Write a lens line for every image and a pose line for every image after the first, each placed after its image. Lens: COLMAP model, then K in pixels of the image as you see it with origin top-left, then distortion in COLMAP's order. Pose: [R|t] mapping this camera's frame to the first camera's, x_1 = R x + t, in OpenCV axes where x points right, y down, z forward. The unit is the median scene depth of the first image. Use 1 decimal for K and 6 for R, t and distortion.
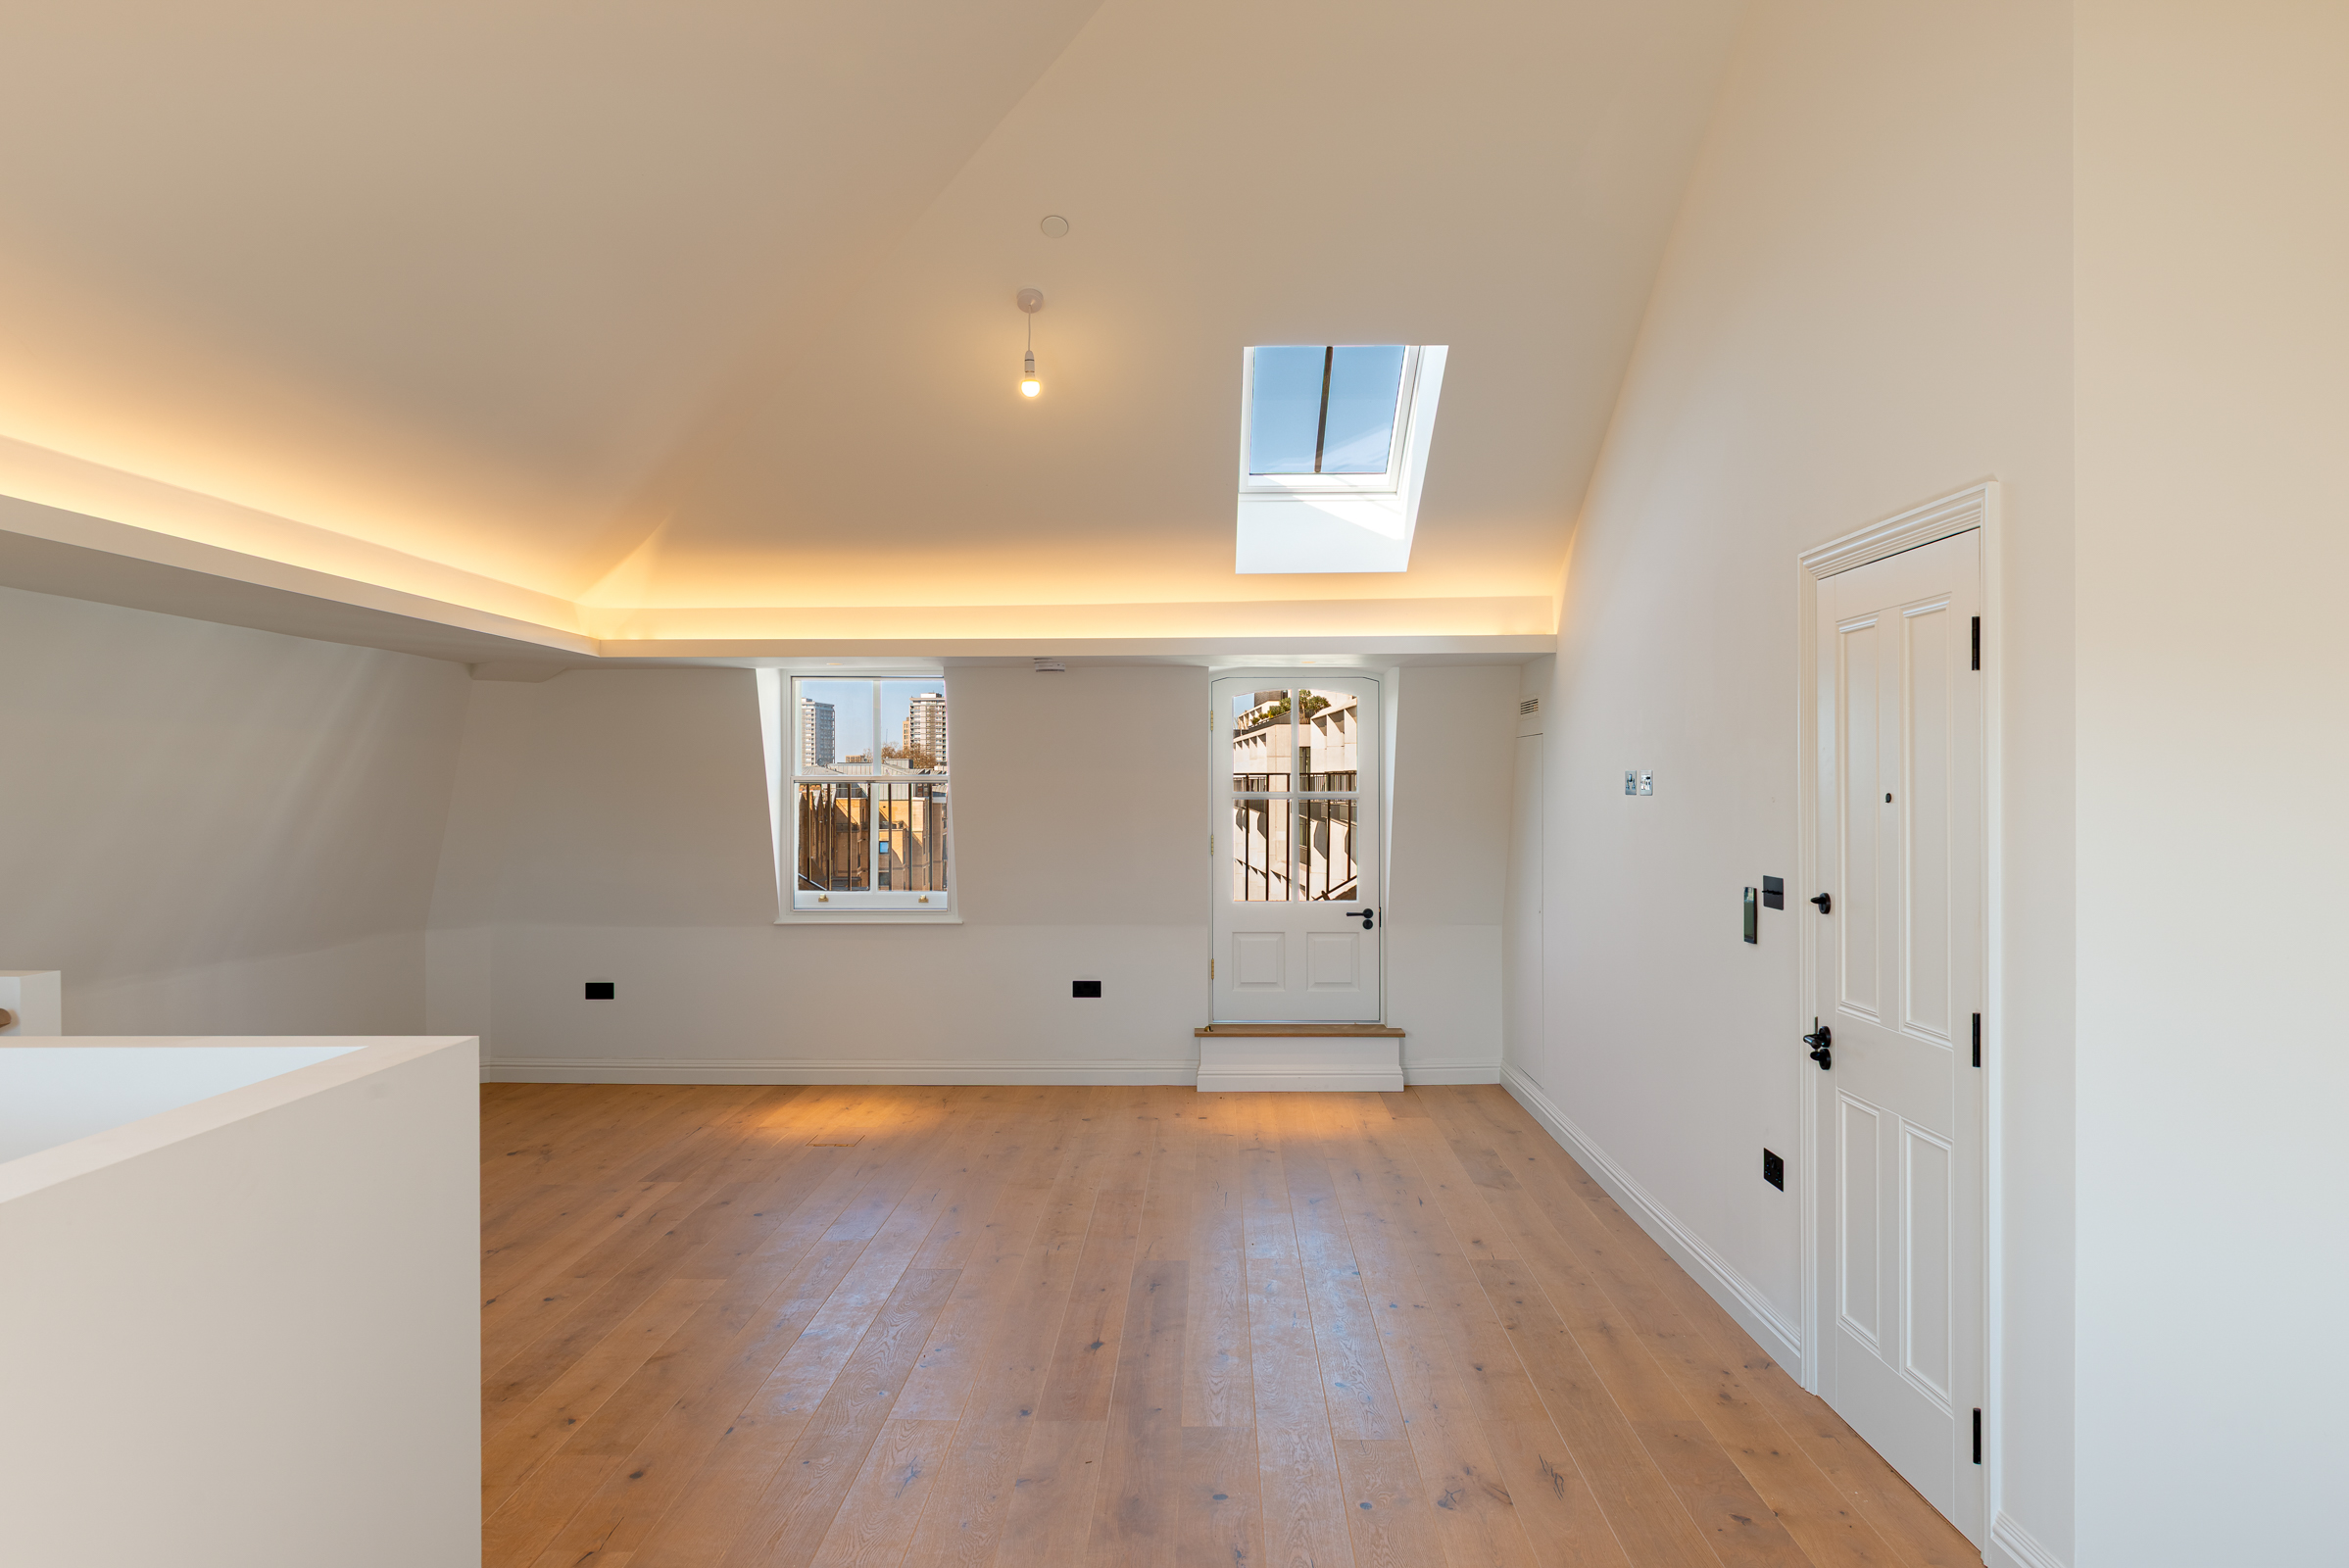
lens RADIAL K [[1588.3, 0, 1176.2], [0, 1588.3, 794.3], [0, 0, 1]] dist [-0.003039, -0.005724]
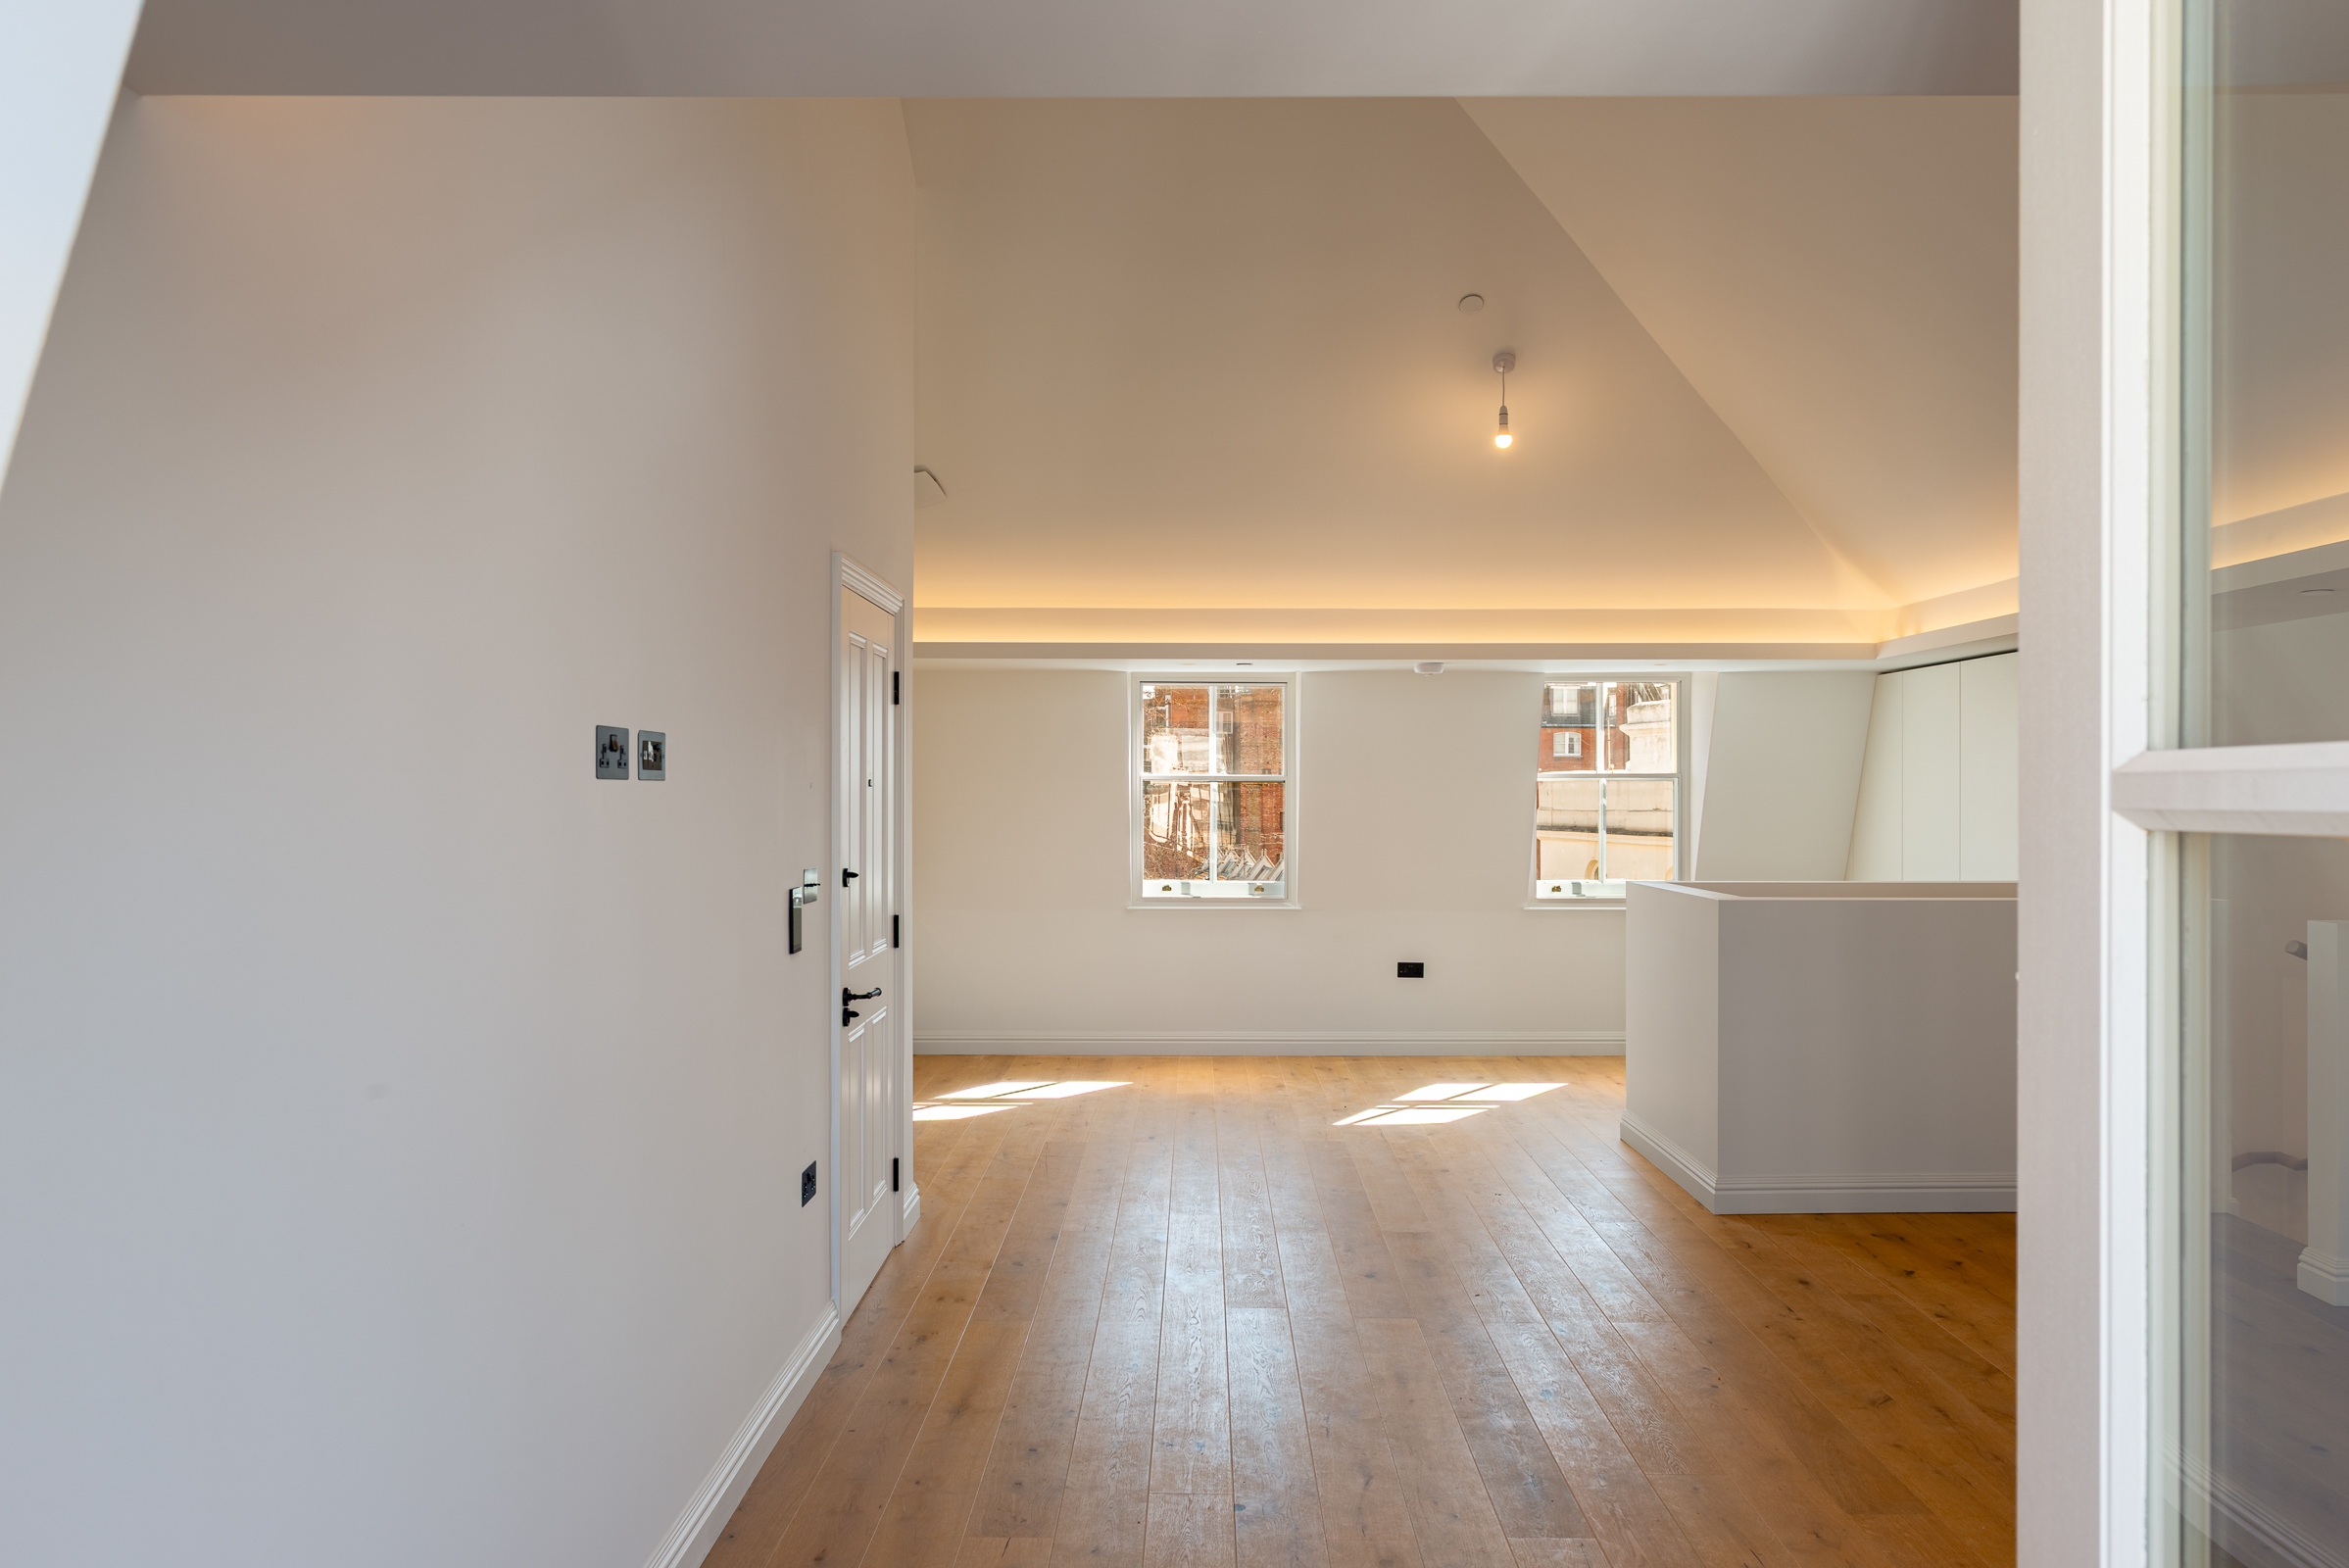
lens RADIAL K [[1588.3, 0, 1176.2], [0, 1588.3, 794.3], [0, 0, 1]] dist [-0.003039, -0.005724]
pose [[-0.999969, 0.002041, -0.007620, 0.133047], [0.001997, 0.999981, 0.005866, 0.002783], [0.007632, 0.005850, -0.999954, 1.528005]]
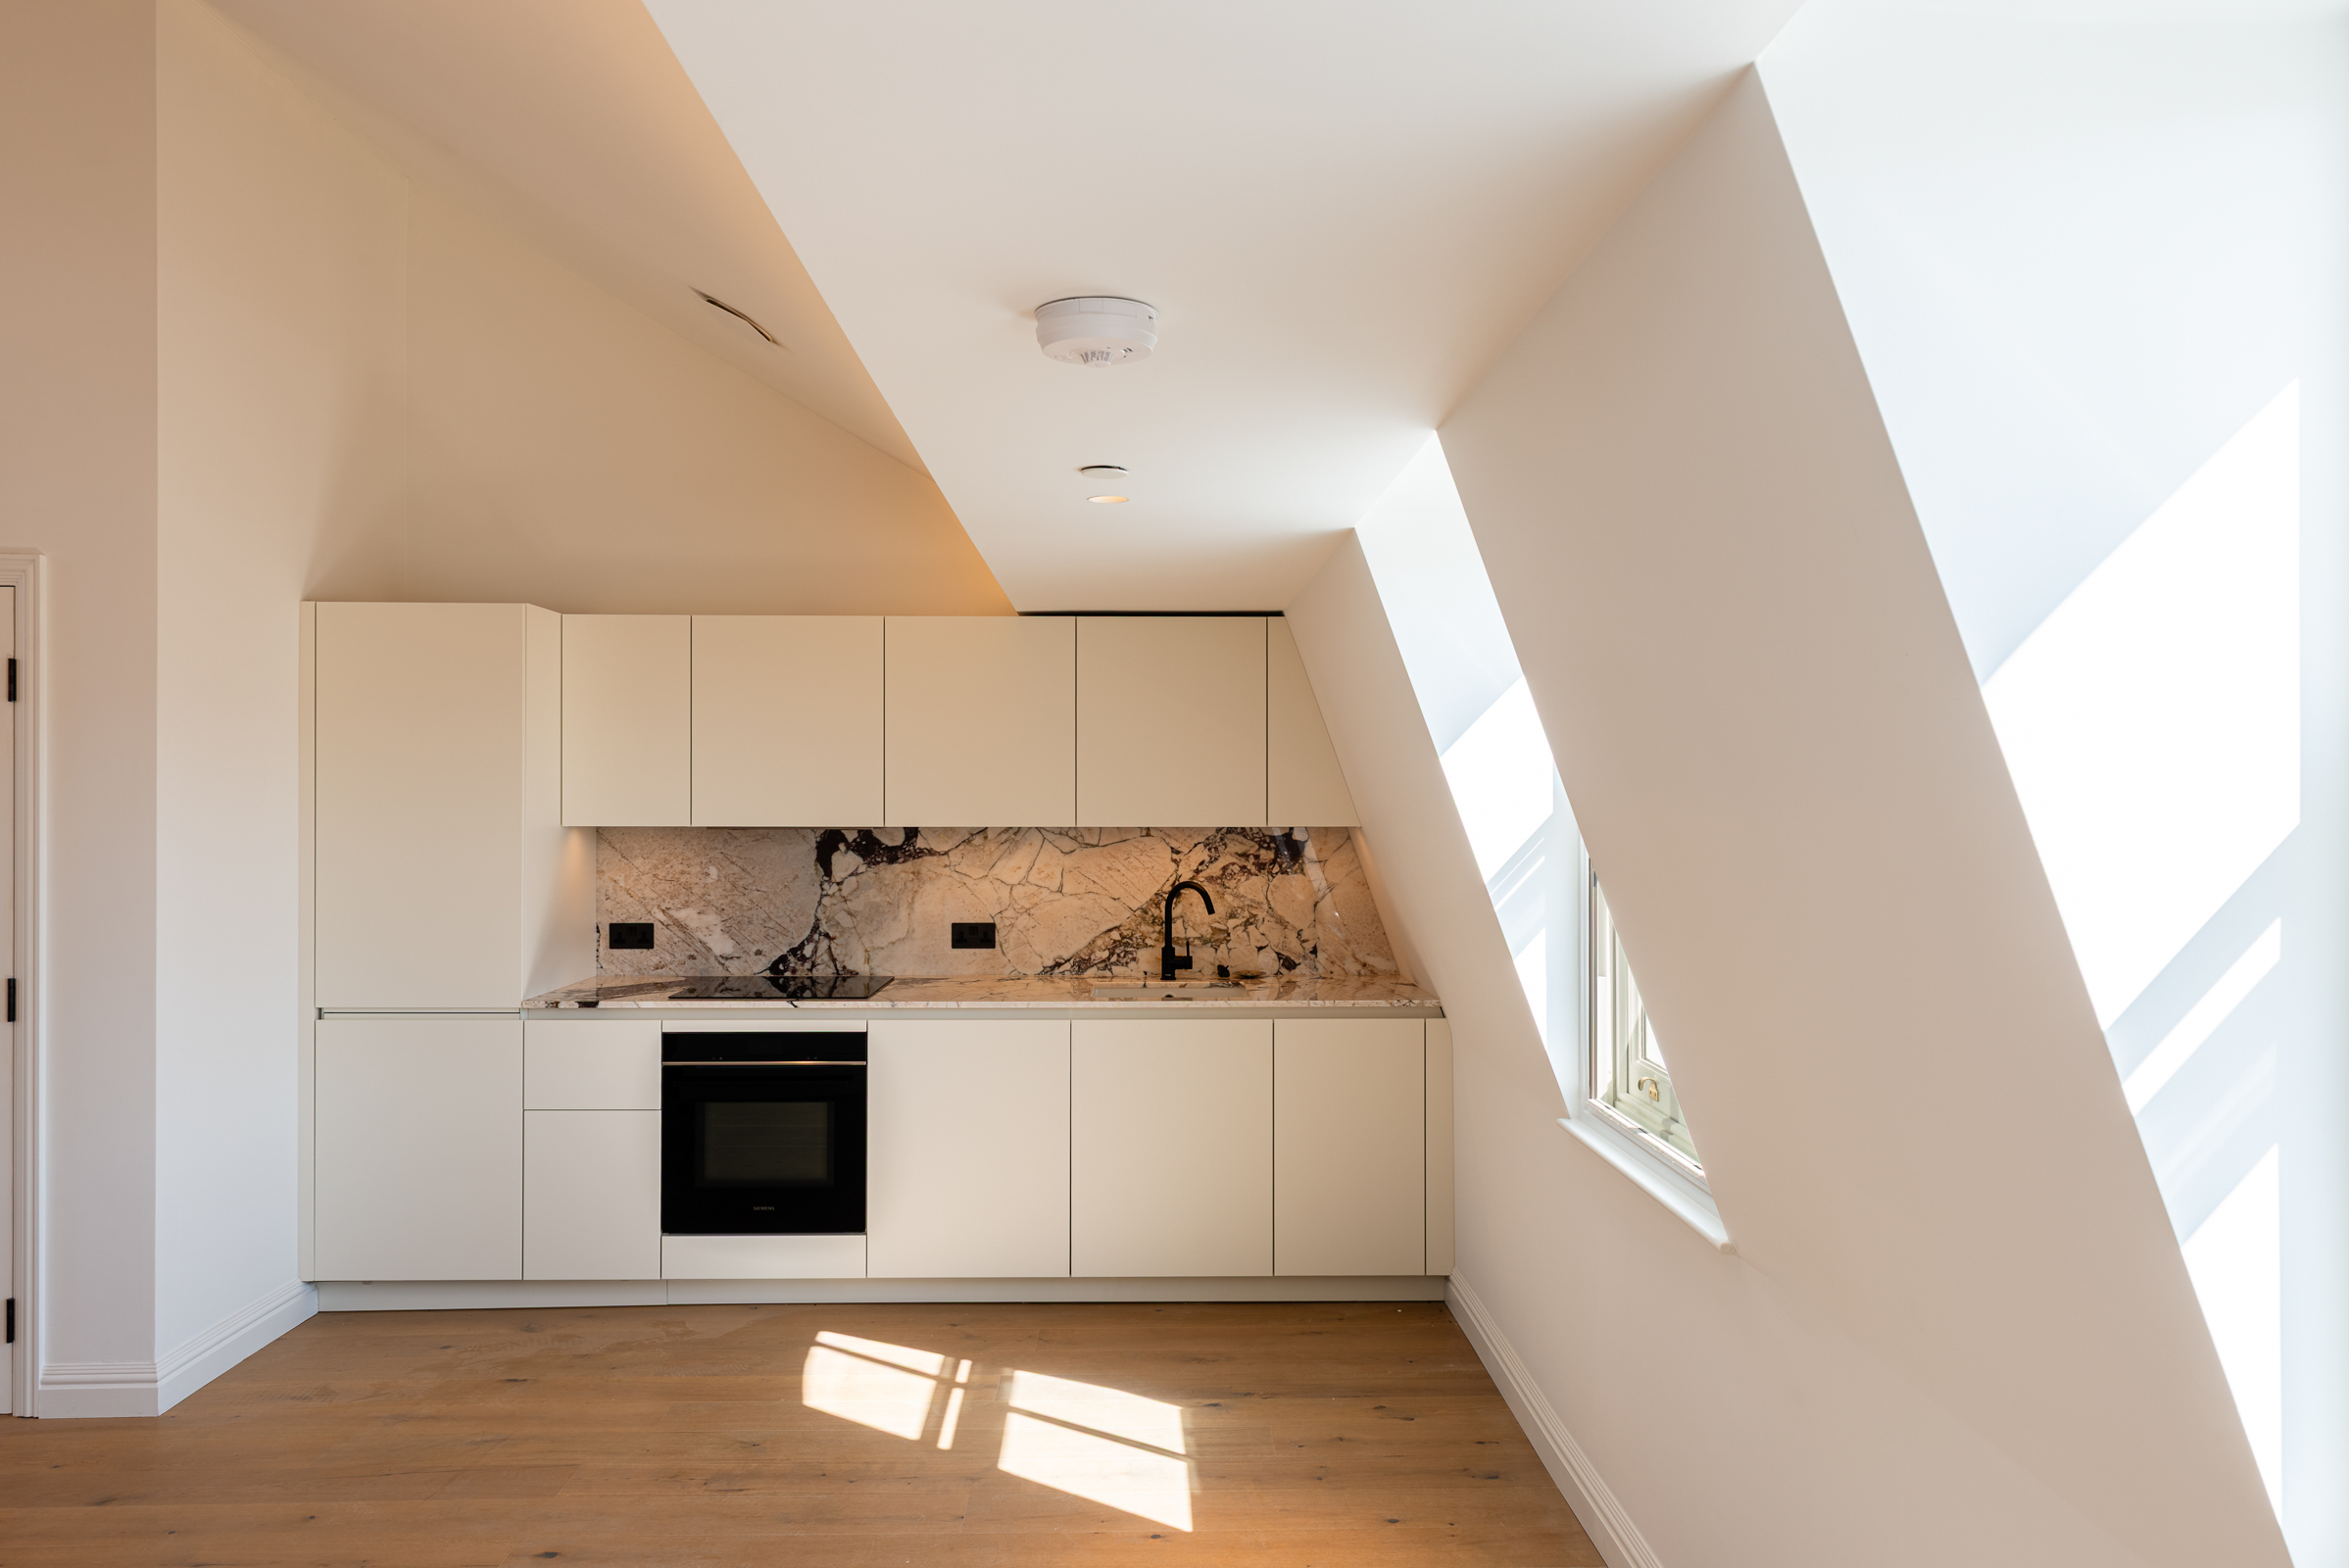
lens RADIAL K [[1603.4, 0, 1182.6], [0, 1603.4, 788.6], [0, 0, 1]] dist [-0.004359, 0.000226]
pose [[-0.050825, 0.007637, 0.998678, -0.459804], [0.002969, 0.999967, -0.007496, 0.000974], [-0.998703, 0.002584, -0.050846, 0.086308]]
